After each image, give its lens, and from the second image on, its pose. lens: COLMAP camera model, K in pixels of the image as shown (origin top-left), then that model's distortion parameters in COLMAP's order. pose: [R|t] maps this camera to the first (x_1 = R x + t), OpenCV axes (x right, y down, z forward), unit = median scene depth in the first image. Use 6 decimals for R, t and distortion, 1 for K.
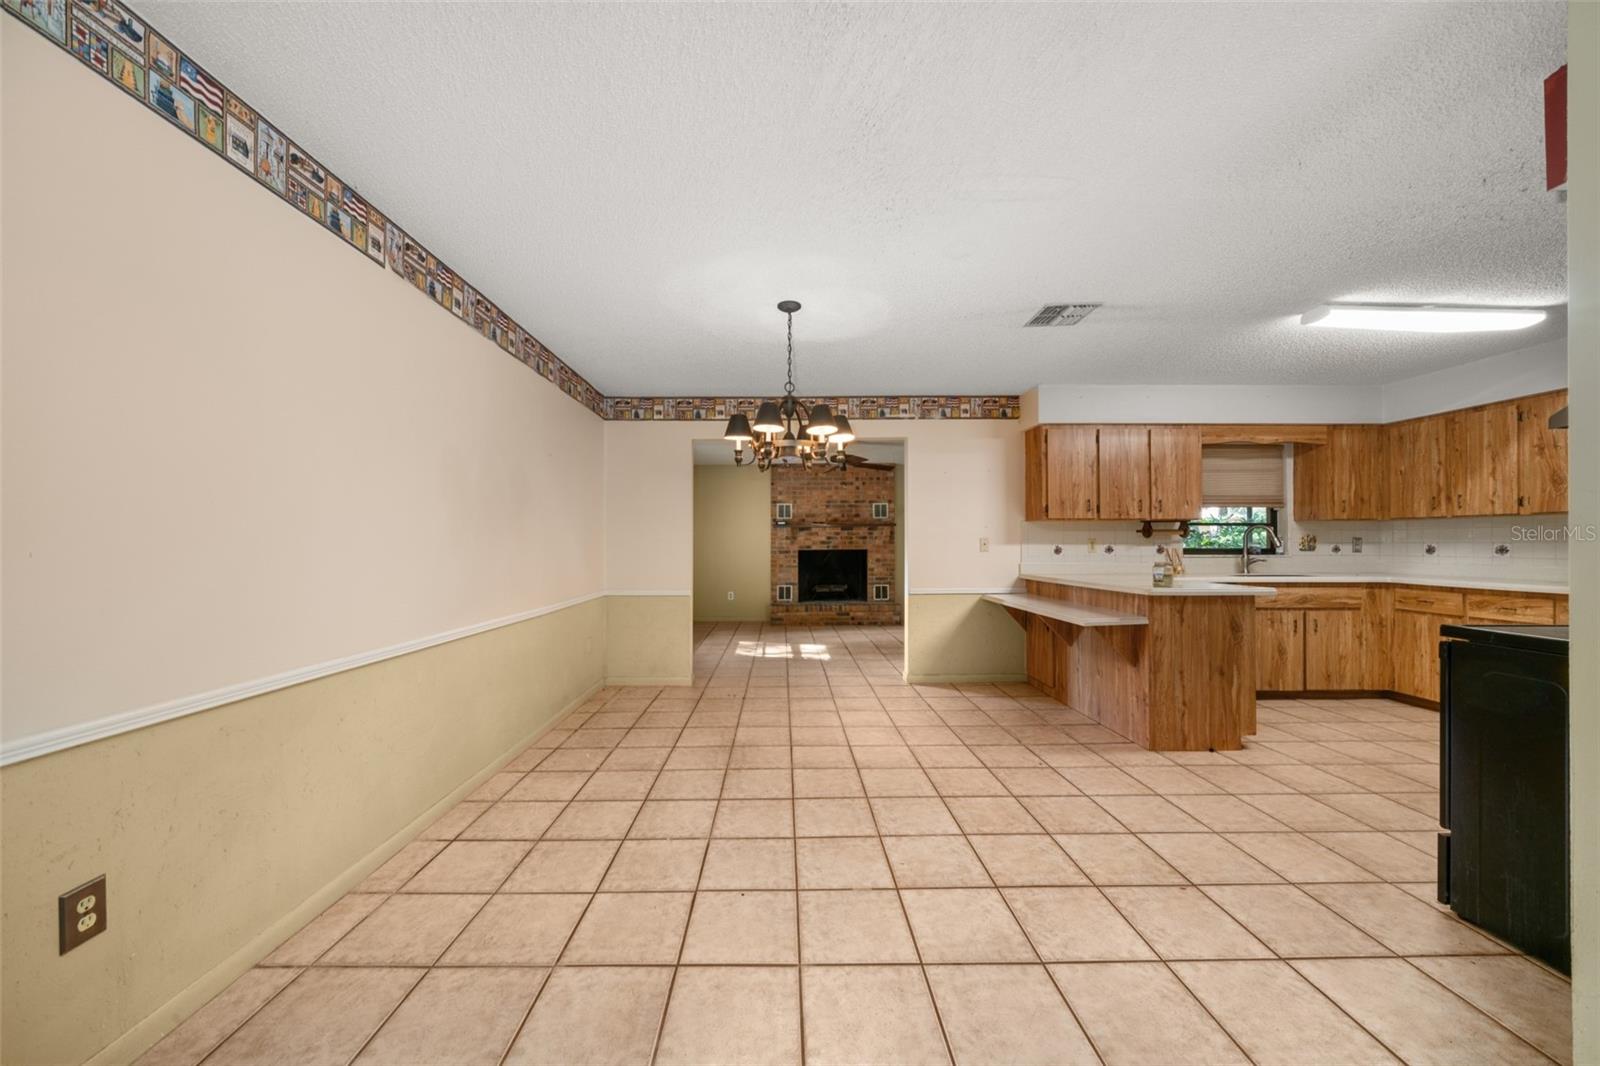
lens RADIAL K [[560.9, 0, 788.3], [0, 560.9, 538.9], [0, 0, 1]] dist [-0.005050, 0.000189]
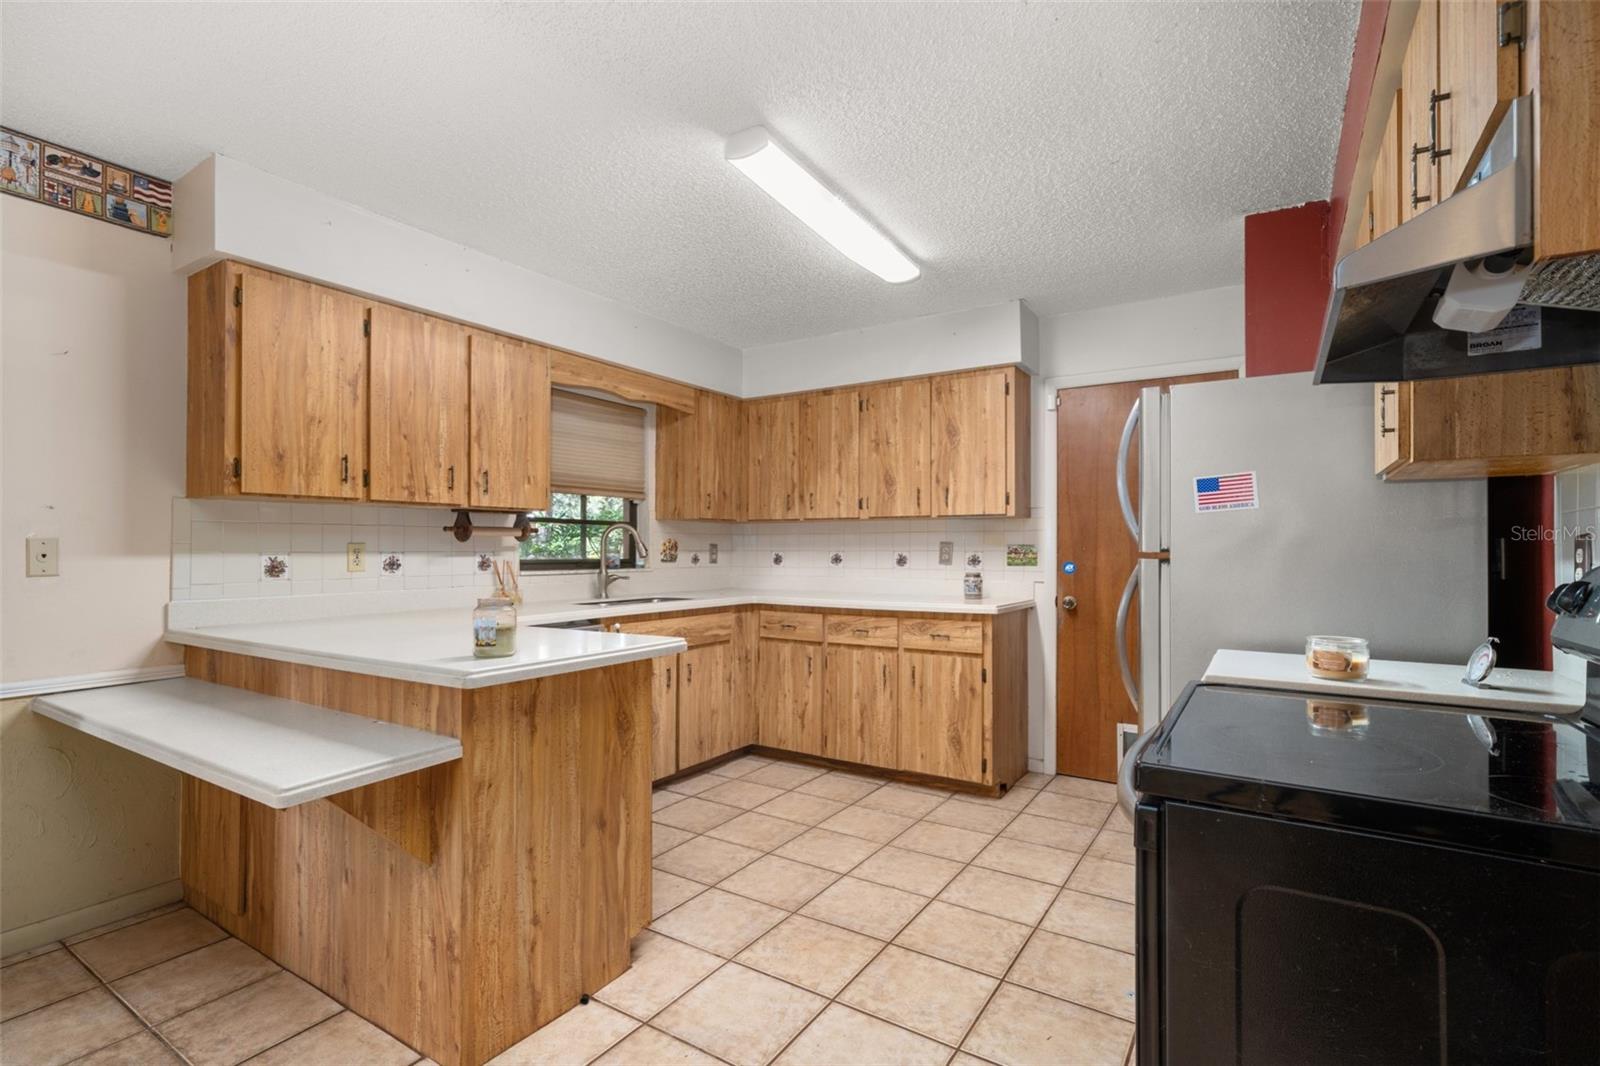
lens RADIAL K [[746.1, 0, 785.2], [0, 746.1, 539.5], [0, 0, 1]] dist [0.002053, -0.000294]
pose [[0.560106, 0.012378, 0.828329, 0.235884], [-0.007018, 0.999923, -0.010197, 0.001232], [-0.828391, -0.000102, 0.560150, 0.365399]]
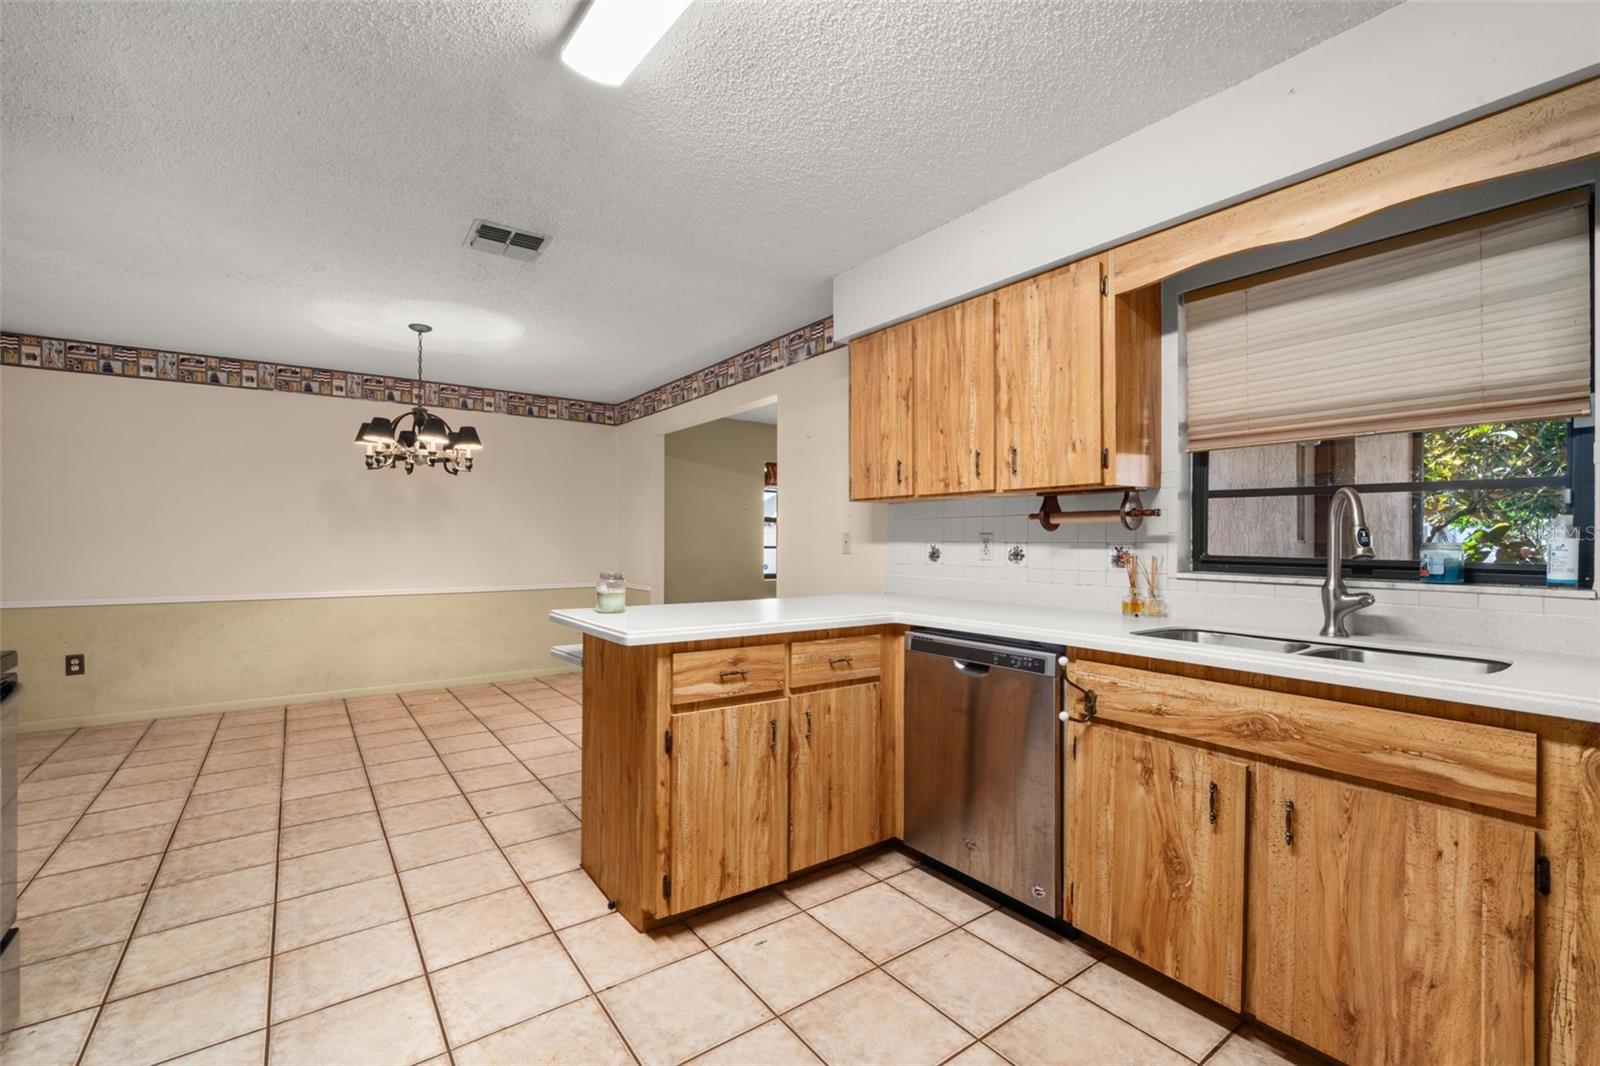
lens RADIAL K [[682.7, 0, 785.4], [0, 682.7, 539.6], [0, 0, 1]] dist [0.002233, 0.000426]
pose [[0.574748, 0.005232, -0.818313, 1.011697], [0.002943, 0.999960, 0.008460, 0.000042], [0.818325, -0.007271, 0.574710, 0.529831]]
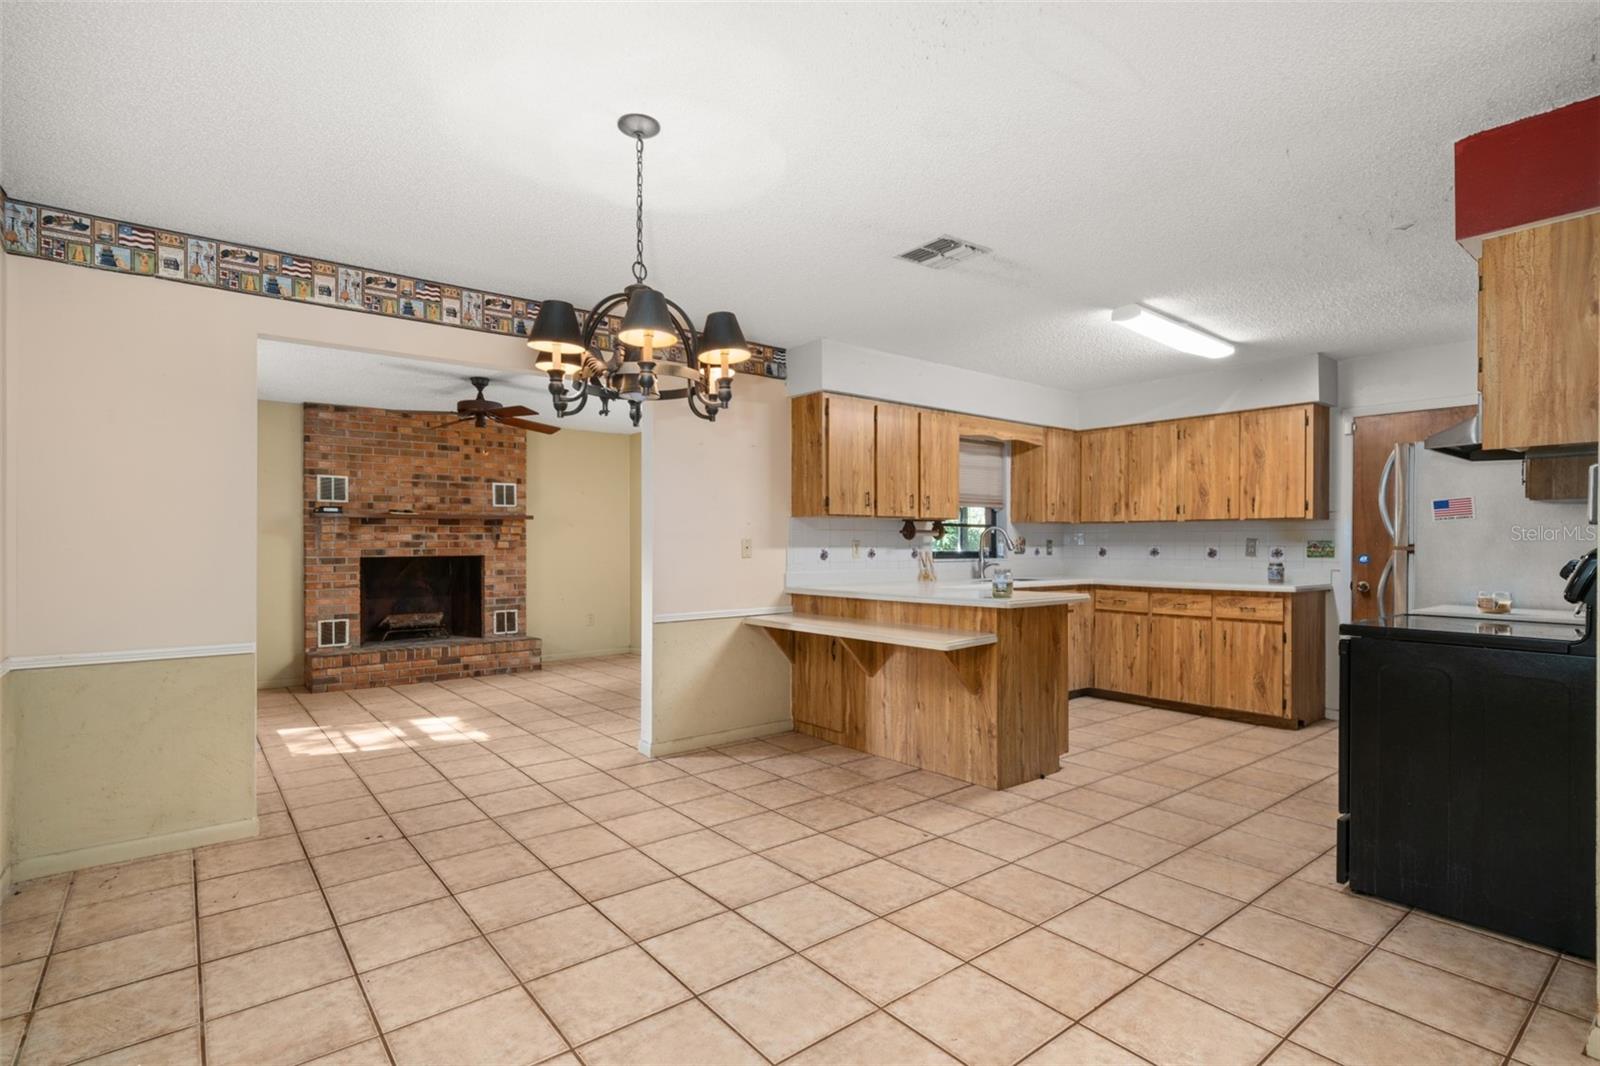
lens RADIAL K [[774.8, 0, 788.3], [0, 774.8, 547.0], [0, 0, 1]] dist [0.003118, -0.000177]
pose [[0.792339, -0.000964, 0.610081, -0.231421], [-0.005601, 0.999945, 0.008855, -0.000314], [-0.610056, -0.010433, 0.792290, 0.187982]]
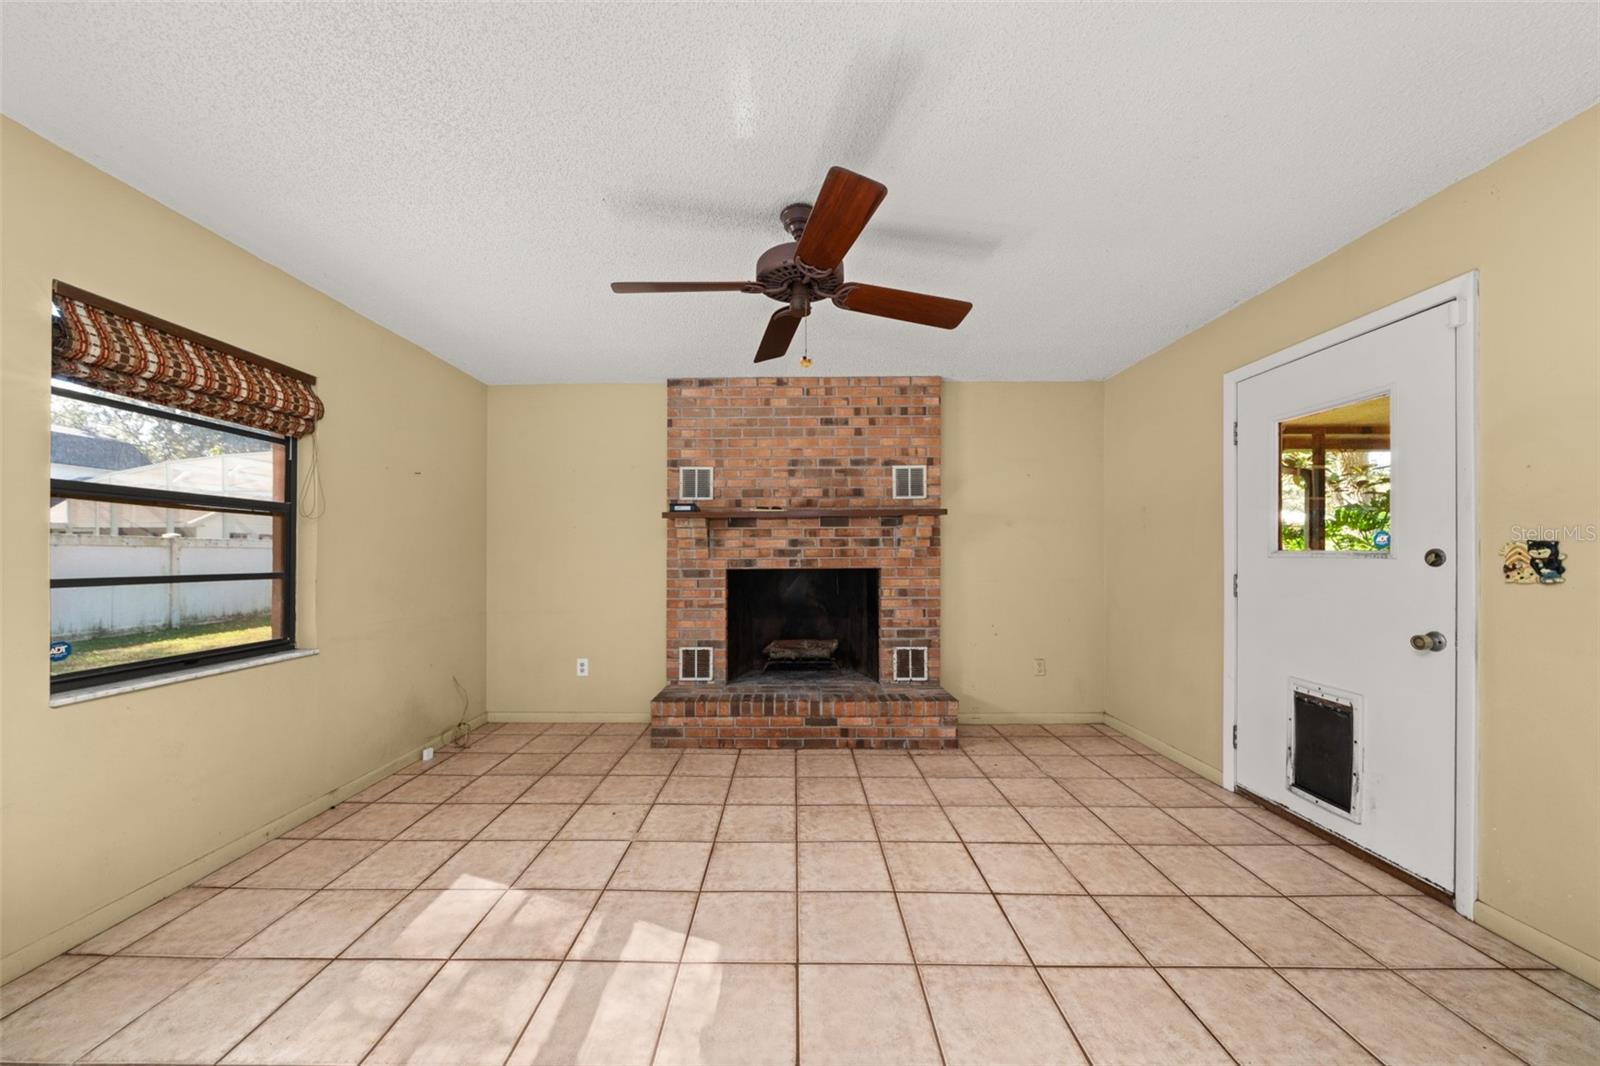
lens RADIAL K [[552.5, 0, 770.6], [0, 552.5, 563.6], [0, 0, 1]] dist [-0.025287, 0.000035]
pose [[0.999487, 0.001834, -0.031985, 0.130055], [-0.001300, 0.999860, 0.016707, 0.015344], [0.032011, -0.016657, 0.999349, 1.067606]]
